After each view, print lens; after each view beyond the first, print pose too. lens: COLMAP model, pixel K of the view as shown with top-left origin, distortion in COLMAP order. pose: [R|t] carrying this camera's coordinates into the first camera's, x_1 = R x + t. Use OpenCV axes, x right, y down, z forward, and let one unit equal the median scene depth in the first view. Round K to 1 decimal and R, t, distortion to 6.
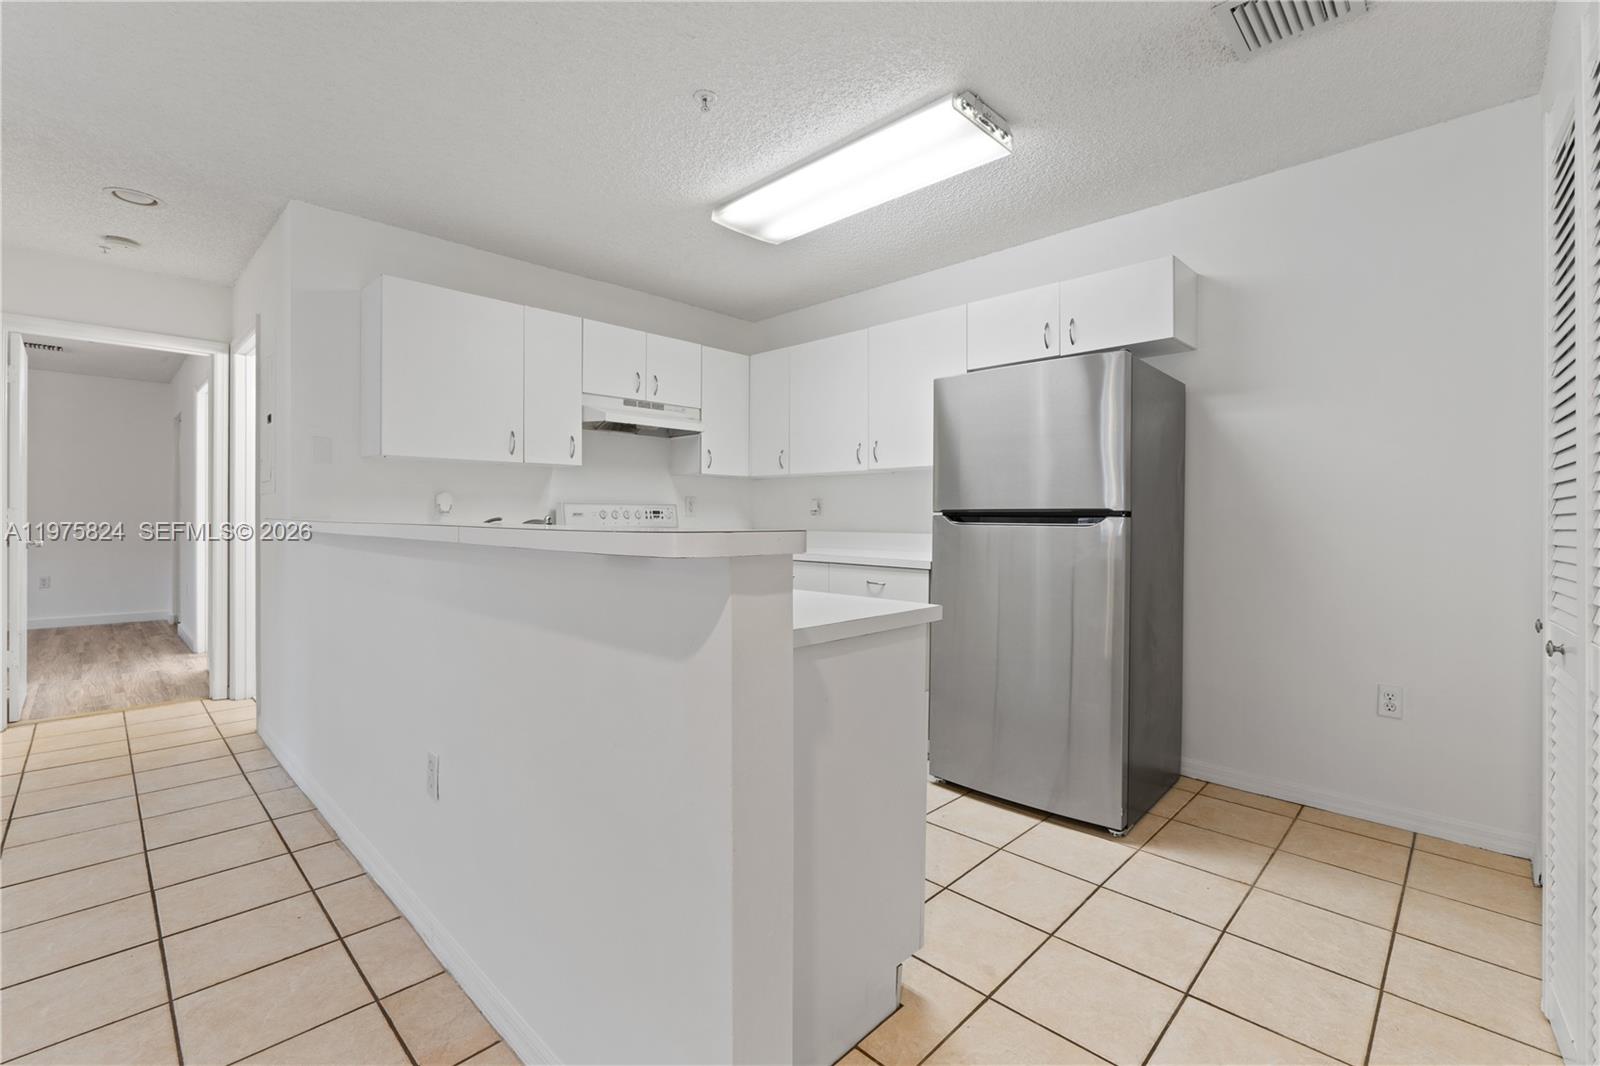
lens RADIAL K [[699.3, 0, 805.3], [0, 699.3, 518.9], [0, 0, 1]] dist [-0.000960, -0.000011]
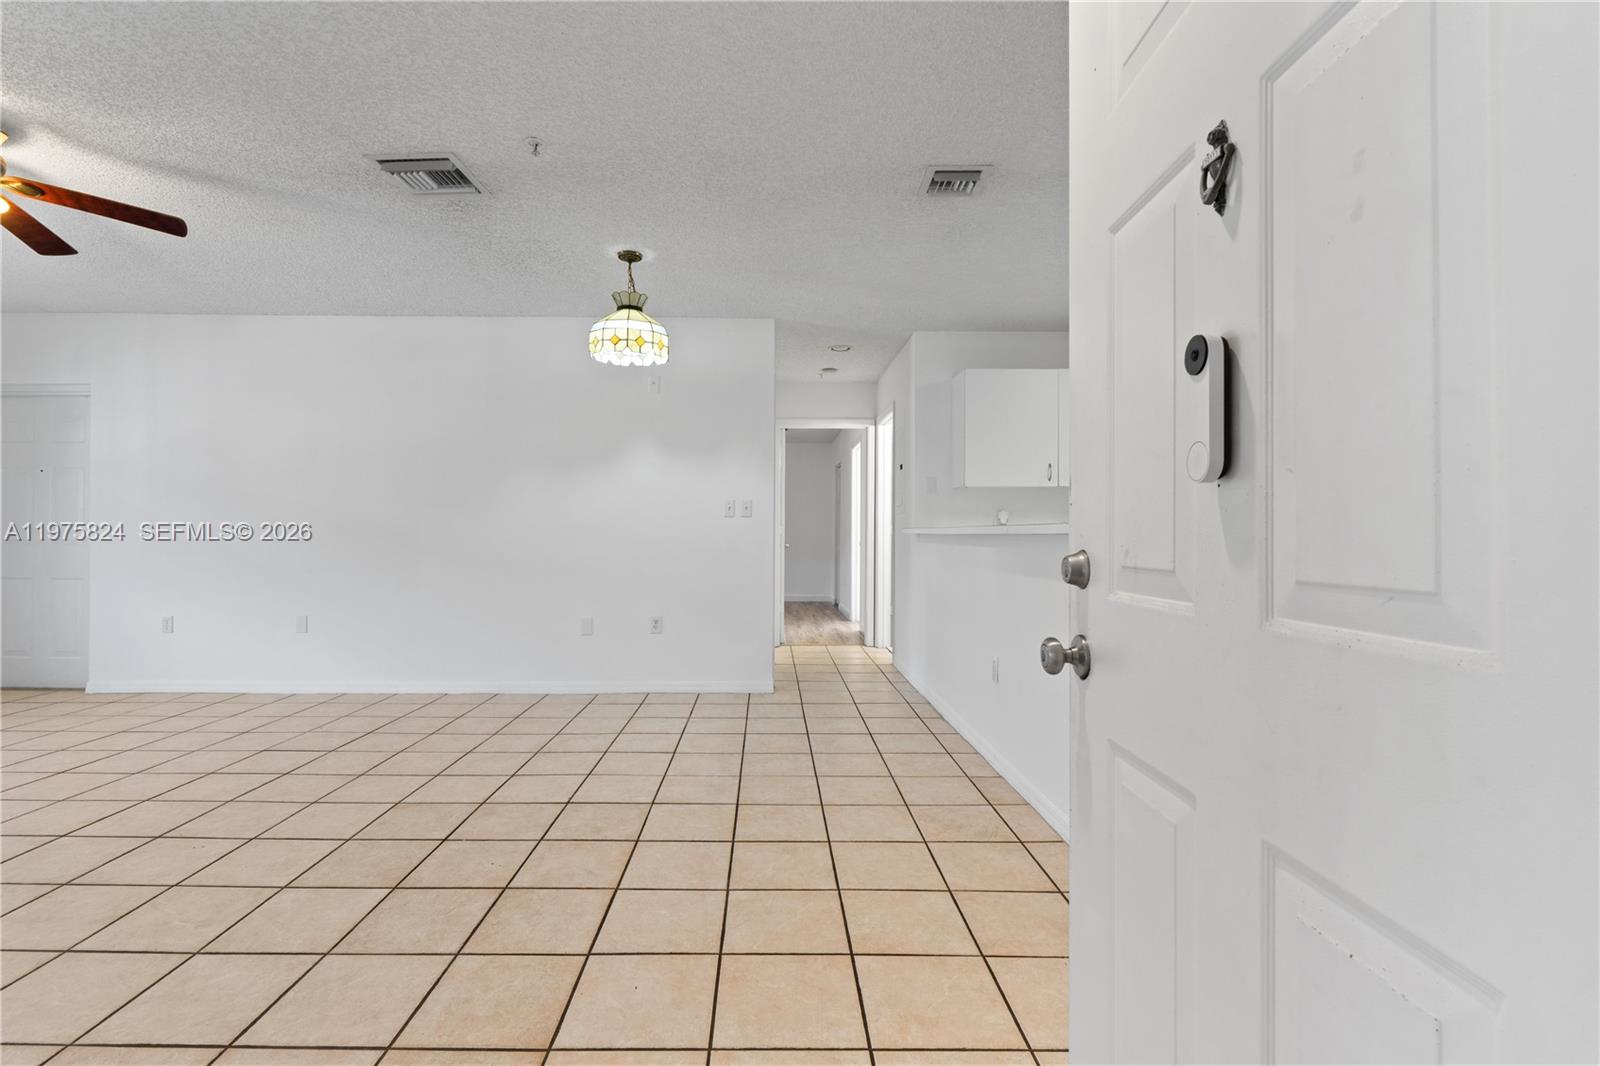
lens RADIAL K [[708.9, 0, 770.9], [0, 708.9, 532.8], [0, 0, 1]] dist [-0.011813, -0.000159]
pose [[0.697876, -0.003146, -0.716211, 0.143020], [-0.002022, 0.999978, -0.006363, 0.014039], [0.716215, 0.005889, 0.697854, -0.264758]]
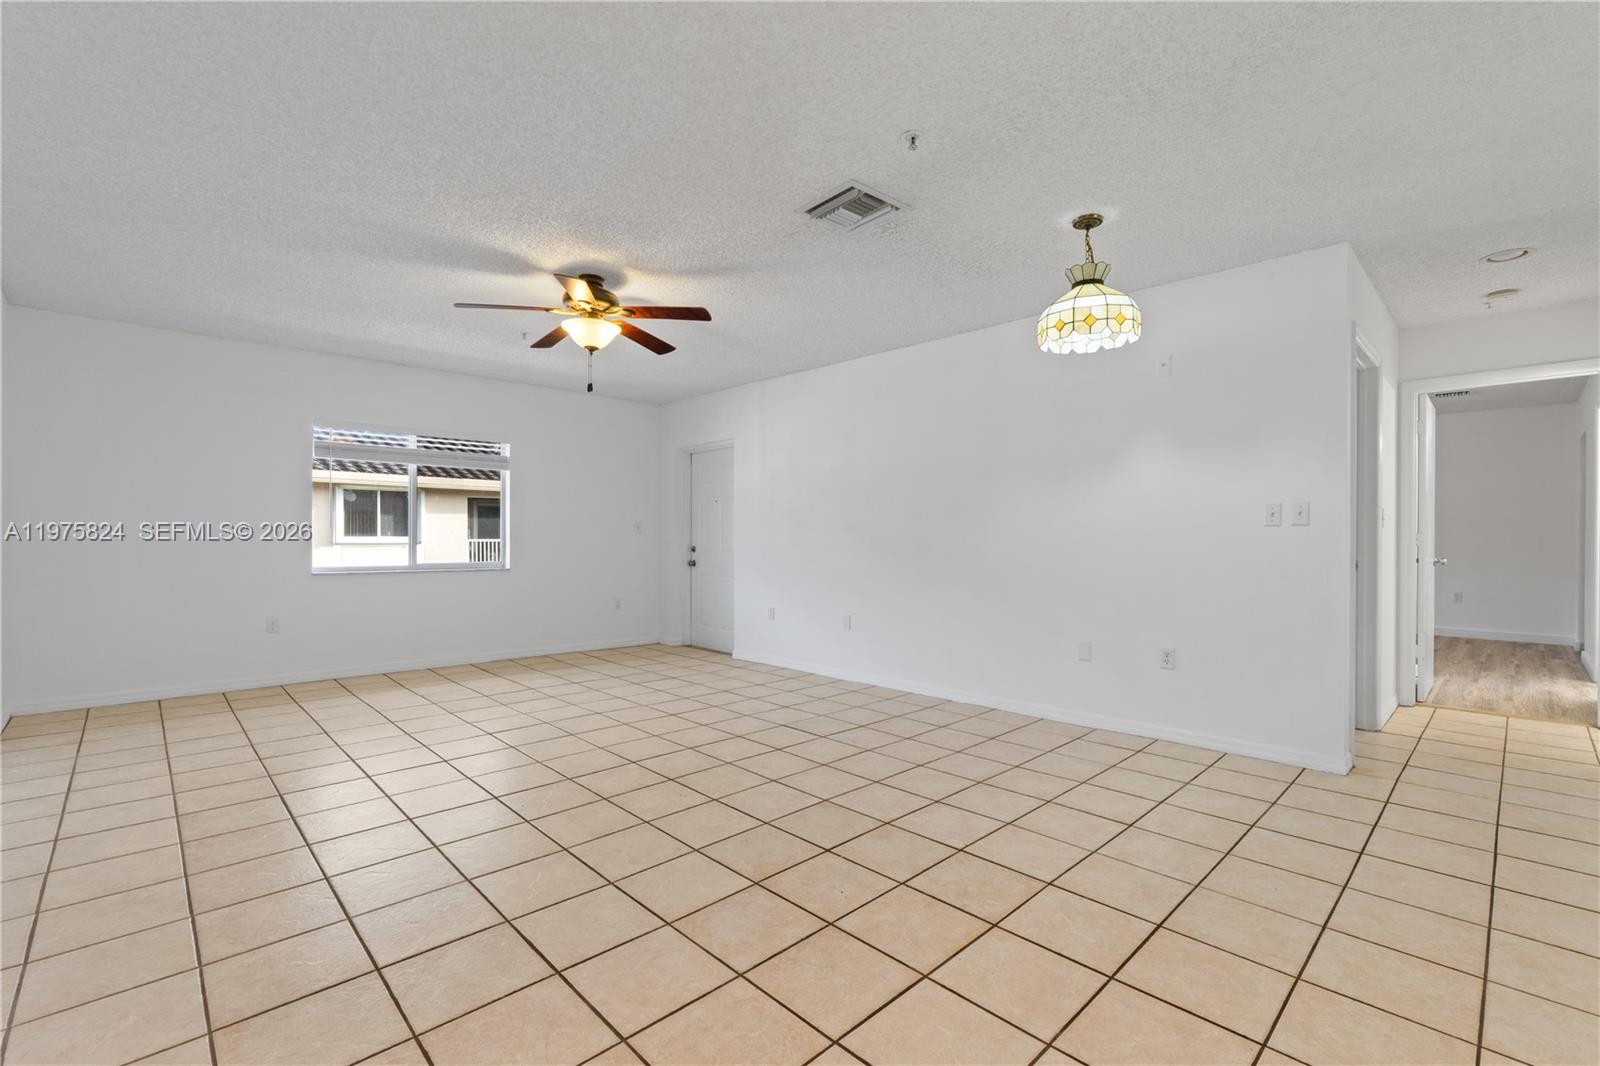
lens RADIAL K [[691.7, 0, 802.1], [0, 691.7, 541.9], [0, 0, 1]] dist [-0.010110, 0.000095]
pose [[-0.034297, 0.002016, -0.999410, 0.126487], [-0.002594, 0.999994, 0.002106, 0.001107], [0.999408, 0.002665, -0.034291, -0.067177]]
